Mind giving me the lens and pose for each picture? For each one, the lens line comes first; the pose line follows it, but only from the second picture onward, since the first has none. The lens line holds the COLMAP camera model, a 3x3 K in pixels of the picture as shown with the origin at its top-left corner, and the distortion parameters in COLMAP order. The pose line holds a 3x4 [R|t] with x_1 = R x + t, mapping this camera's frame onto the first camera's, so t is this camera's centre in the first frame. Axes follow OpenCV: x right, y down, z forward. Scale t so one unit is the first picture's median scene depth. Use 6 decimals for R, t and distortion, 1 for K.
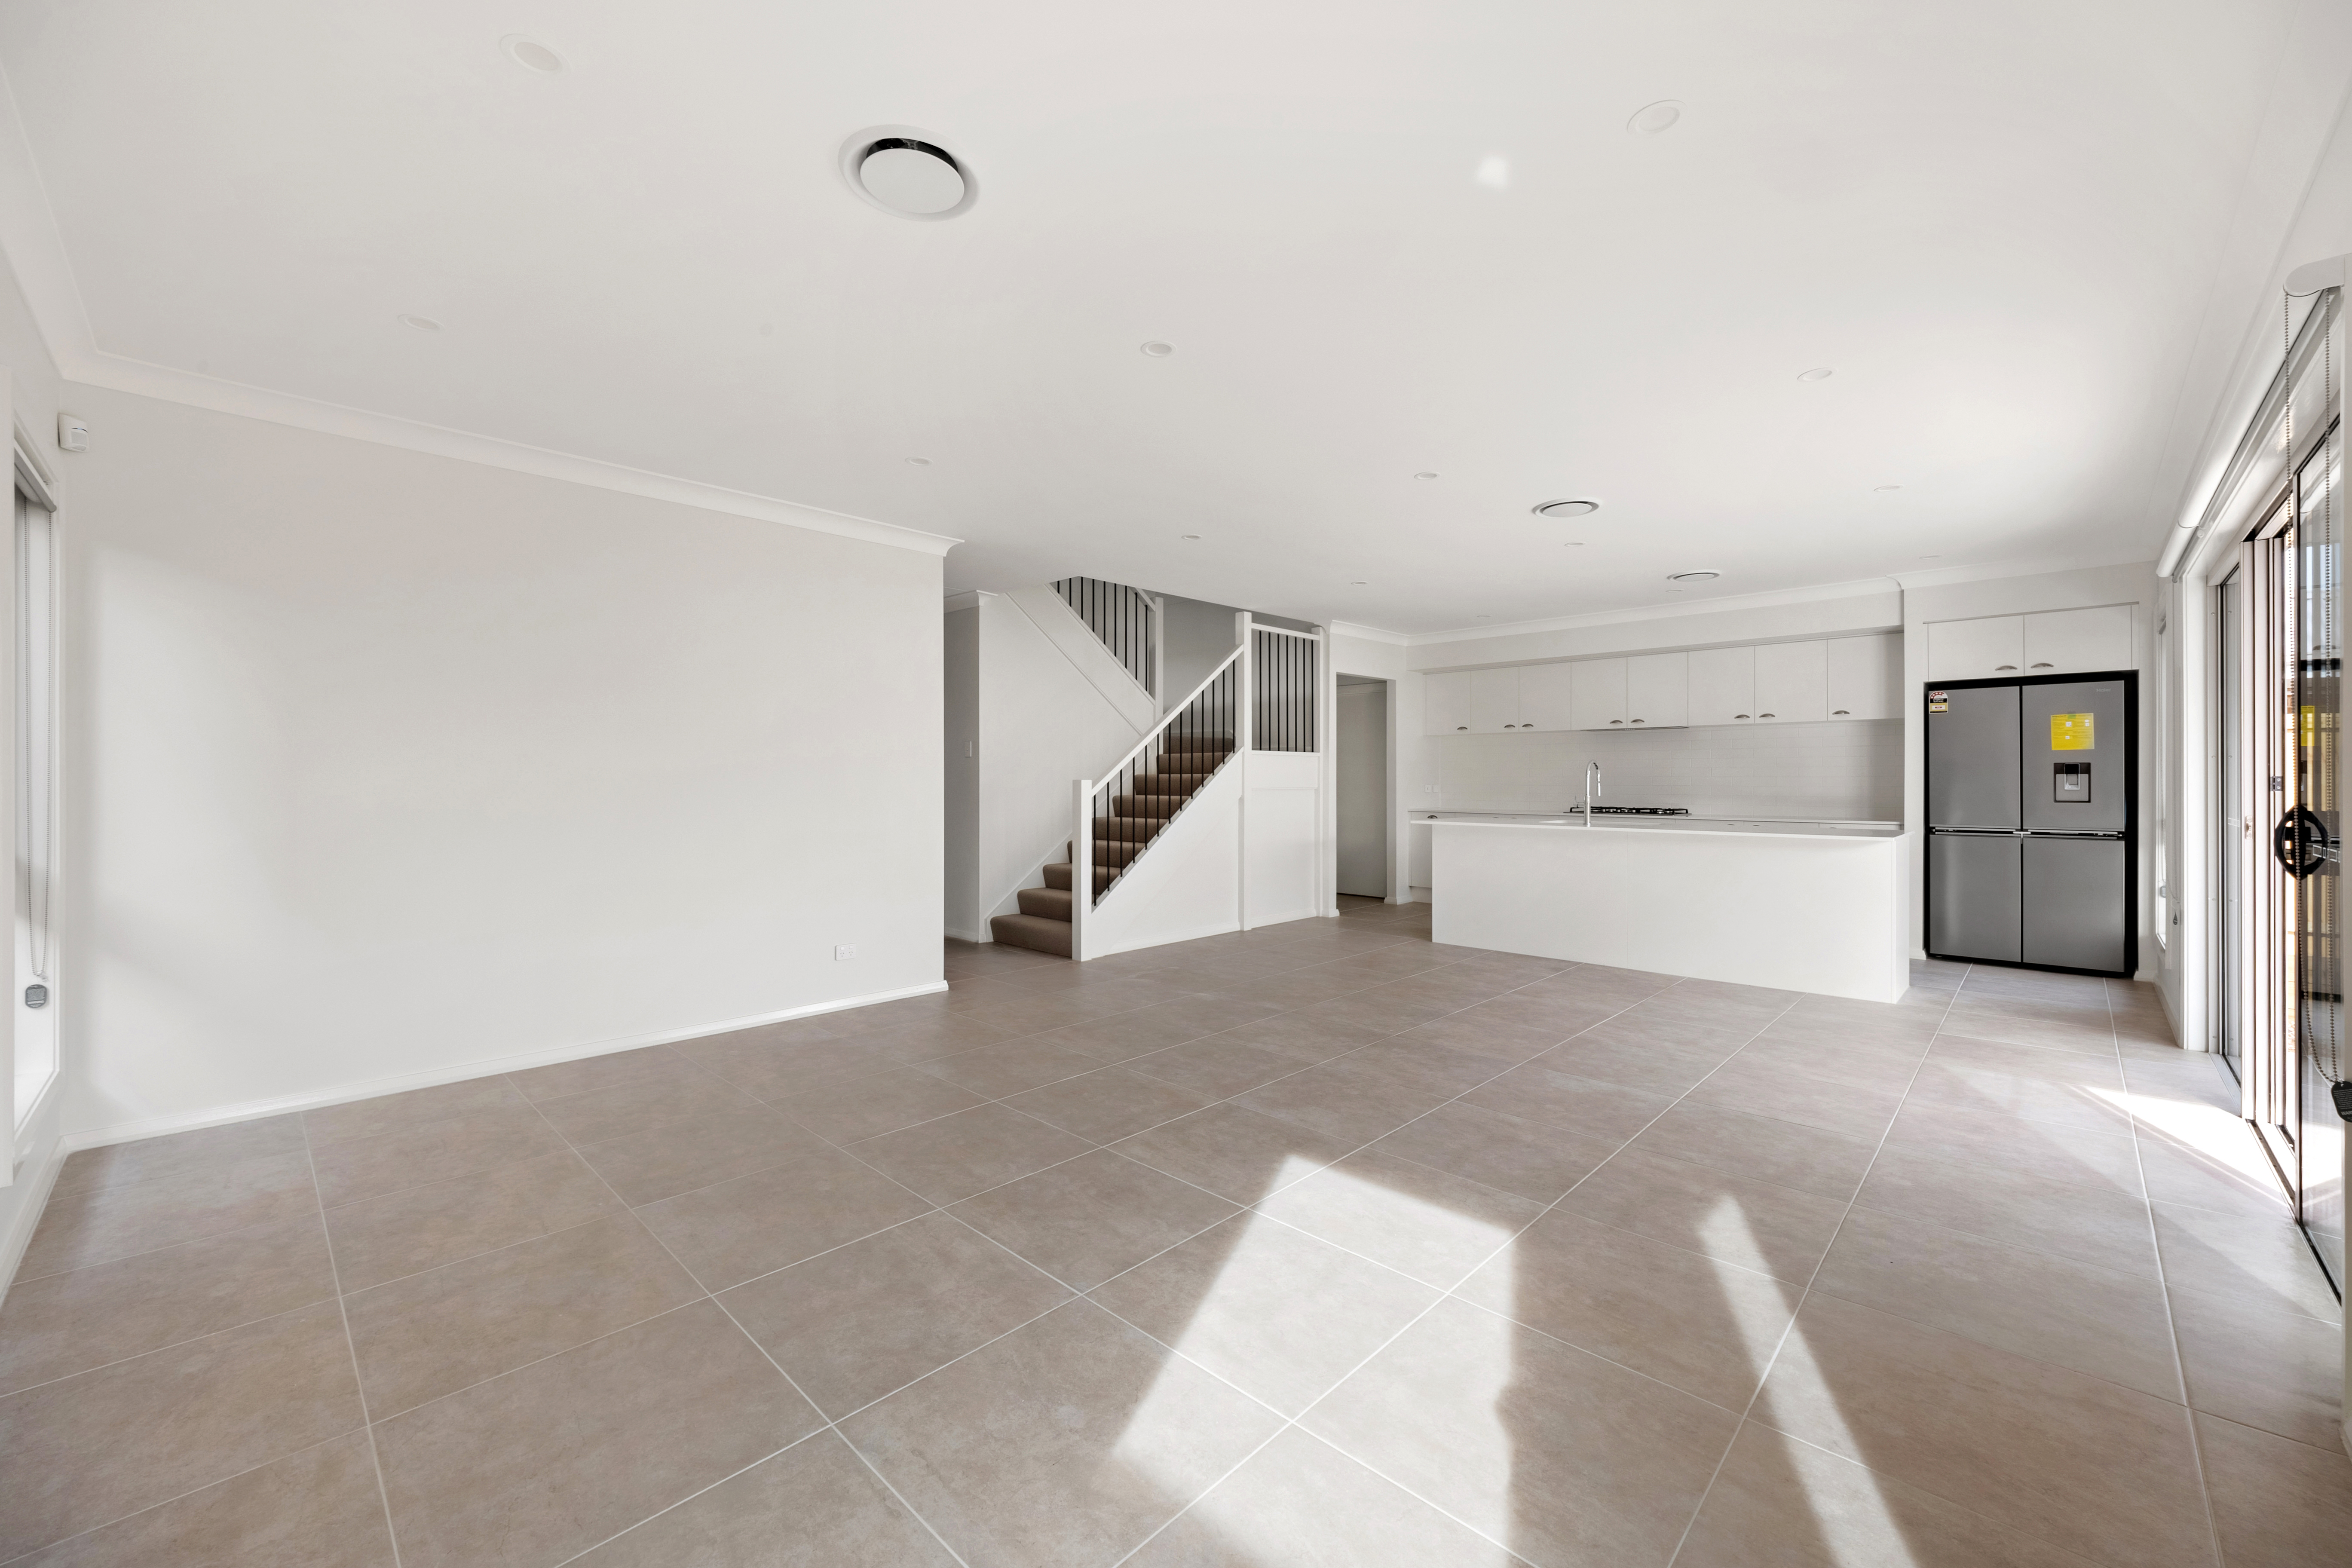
lens RADIAL K [[919.1, 0, 1176.0], [0, 919.1, 784.0], [0, 0, 1]] dist [-0.000948, -0.000134]
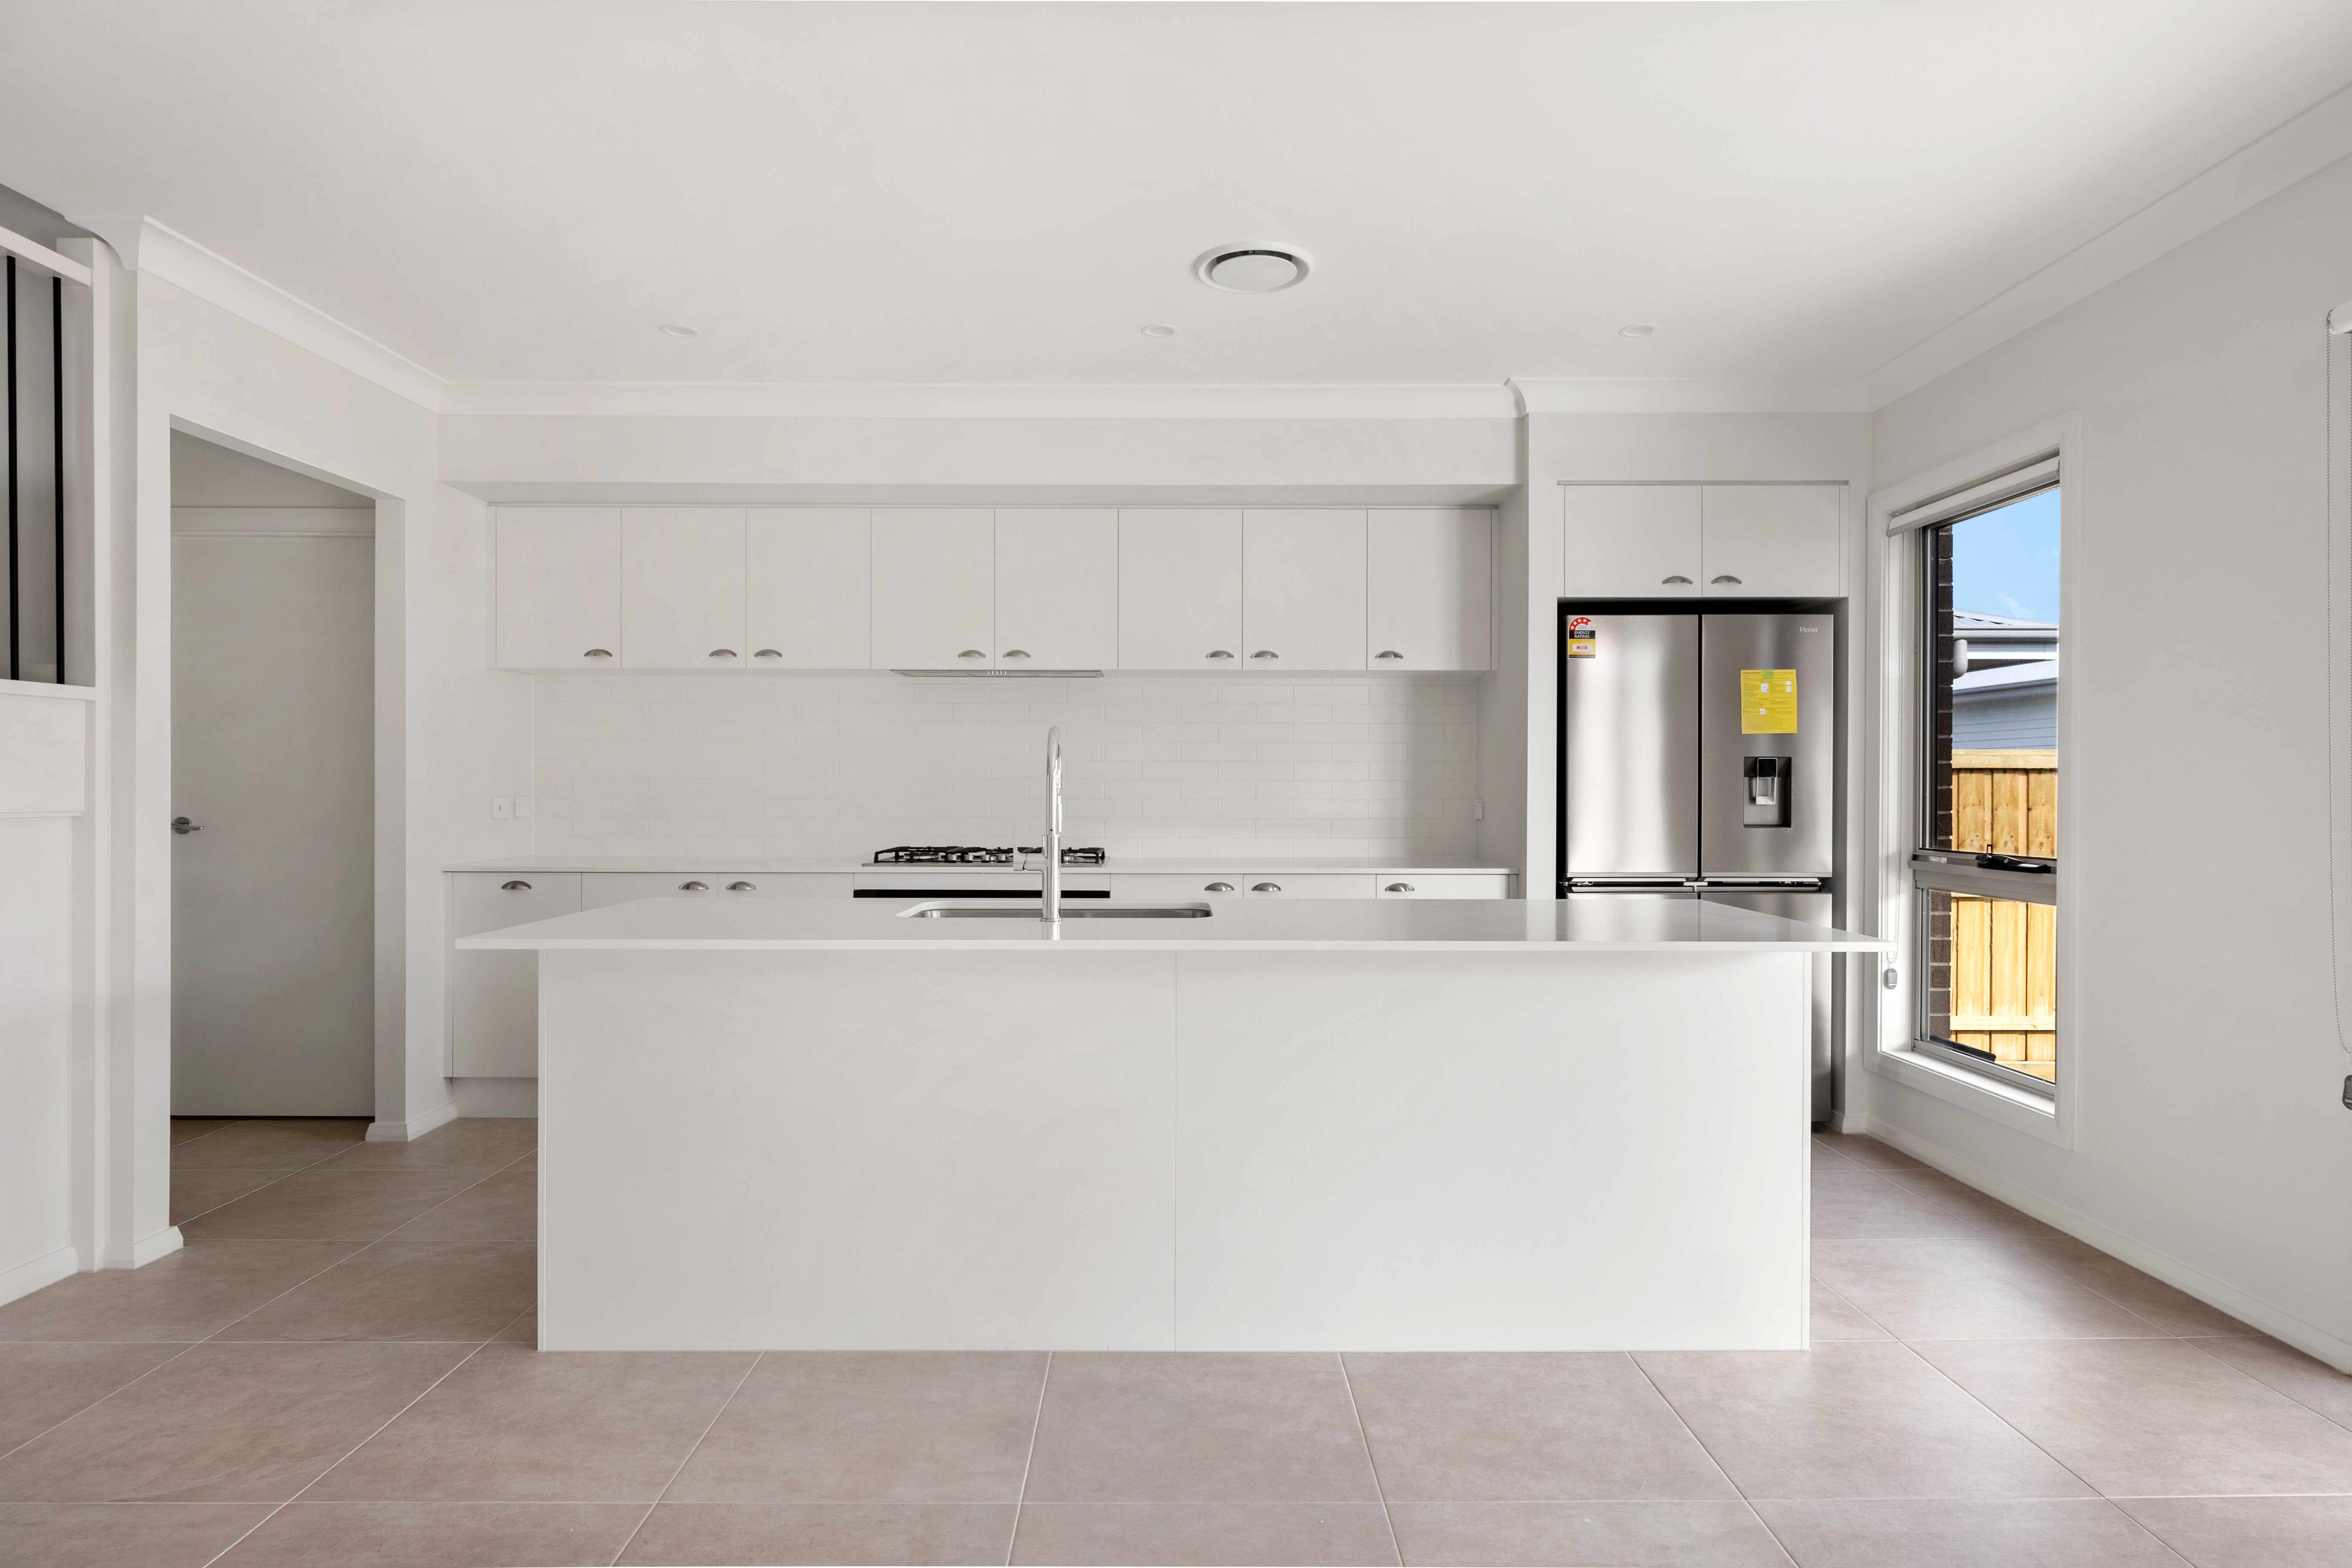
lens RADIAL K [[1284.8, 0, 1176.0], [0, 1284.8, 784.0], [0, 0, 1]] dist [0.001347, 0.000407]
pose [[0.718557, 0.001540, 0.695467, 0.122827], [0.001792, 0.999990, -0.004065, -0.002702], [-0.695466, 0.004167, 0.718547, 0.495898]]
